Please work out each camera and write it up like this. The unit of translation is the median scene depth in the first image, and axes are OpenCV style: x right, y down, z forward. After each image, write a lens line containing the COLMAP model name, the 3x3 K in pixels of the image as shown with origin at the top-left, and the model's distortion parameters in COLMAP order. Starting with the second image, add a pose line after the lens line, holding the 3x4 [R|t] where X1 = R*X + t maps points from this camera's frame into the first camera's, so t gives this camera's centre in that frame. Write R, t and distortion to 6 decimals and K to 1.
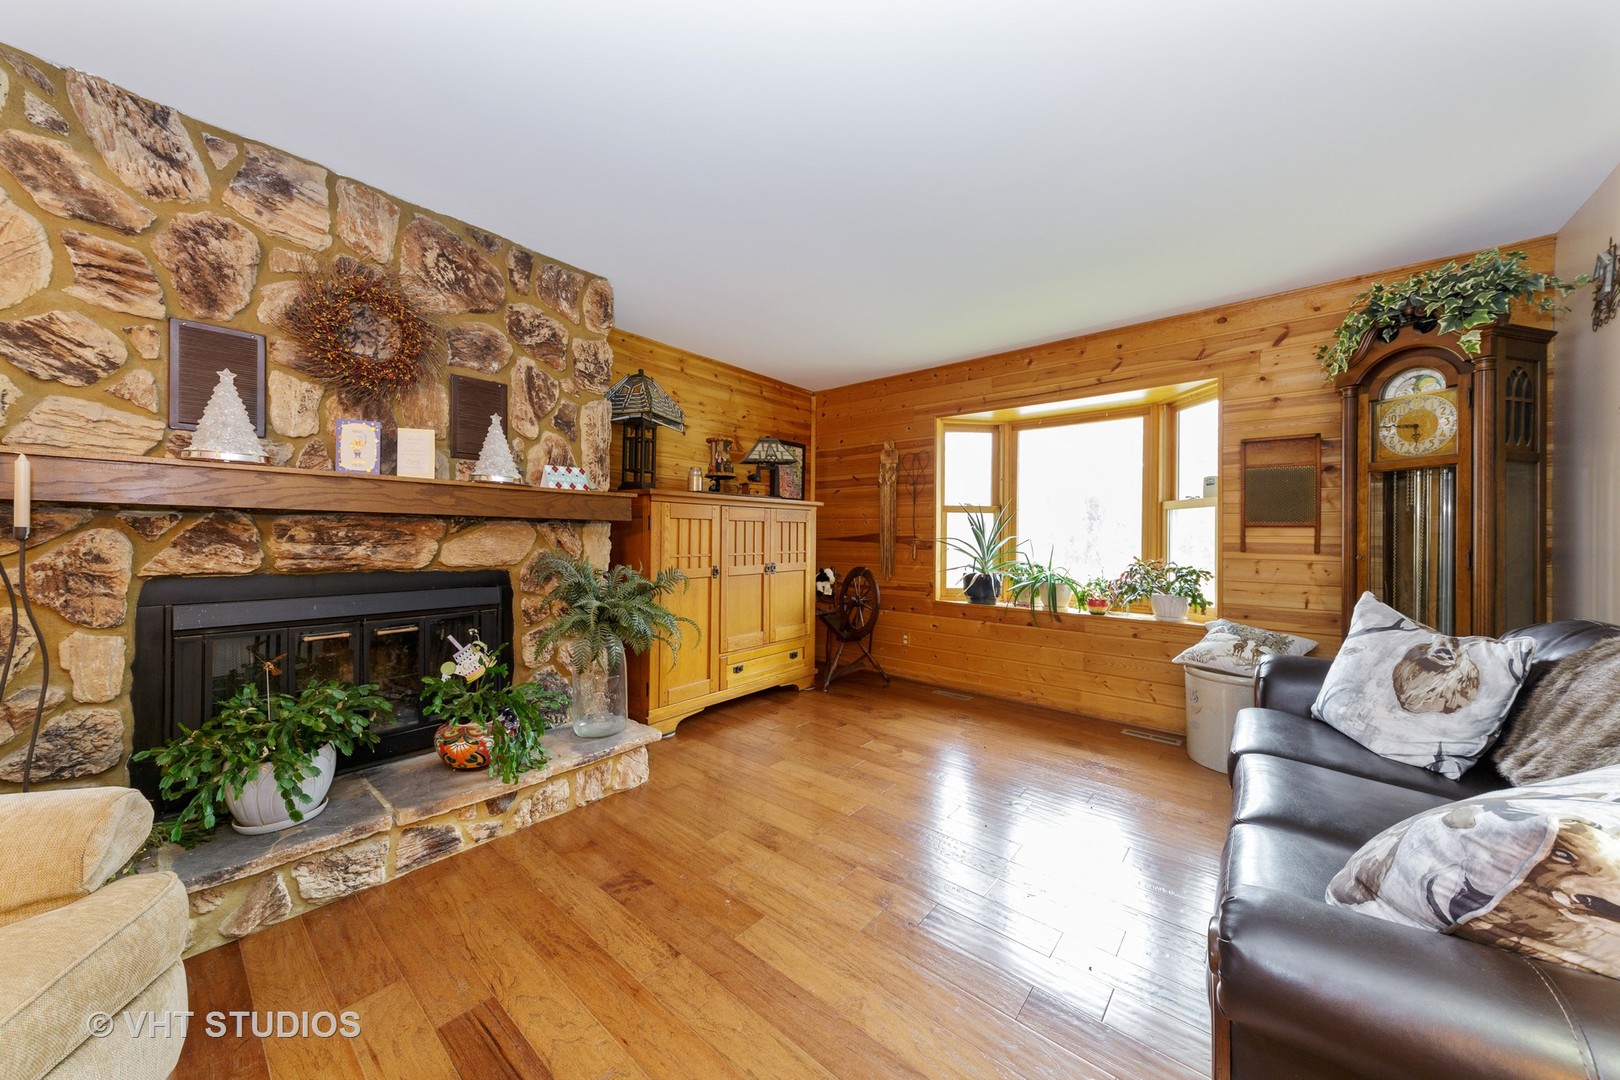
lens RADIAL K [[561.4, 0, 810.0], [0, 561.4, 540.0], [0, 0, 1]] dist [-0.000078, -0.000024]
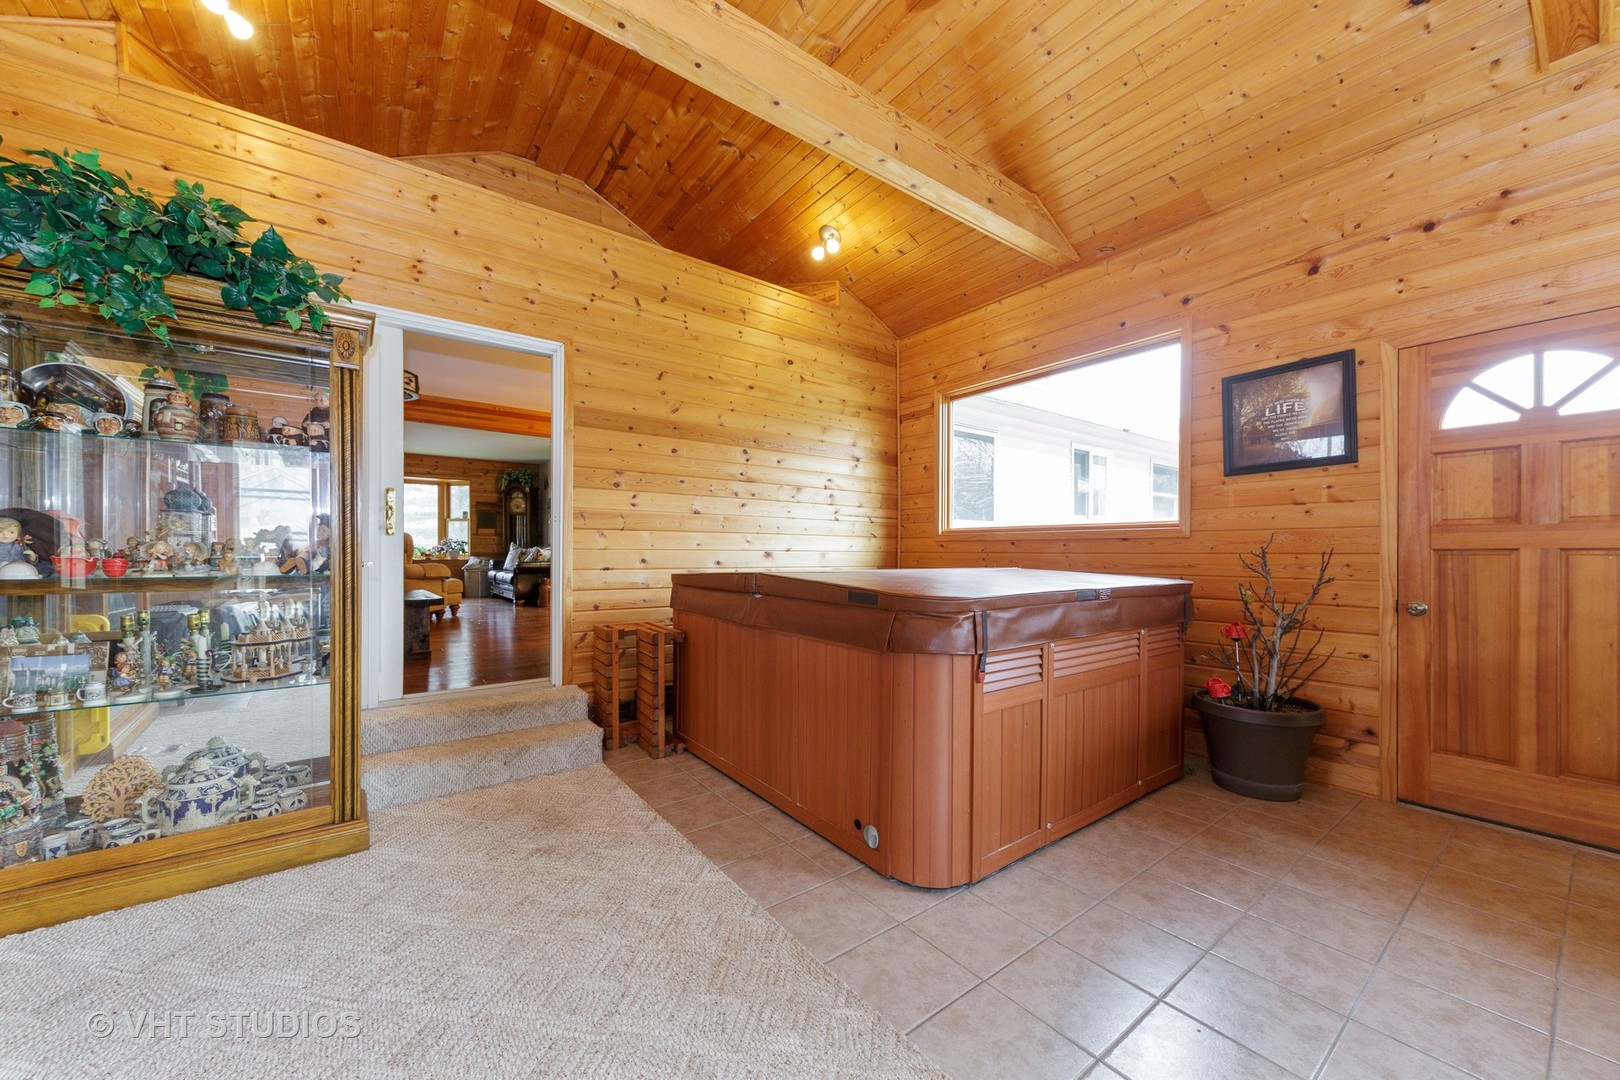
lens RADIAL K [[596.0, 0, 810.0], [0, 596.0, 540.0], [0, 0, 1]] dist [0.000072, 0.000000]
pose [[0.226212, 0.007038, 0.974053, -2.193839], [0.000997, 0.999972, -0.007457, 0.073781], [-0.974078, 0.002658, 0.226198, -1.696497]]
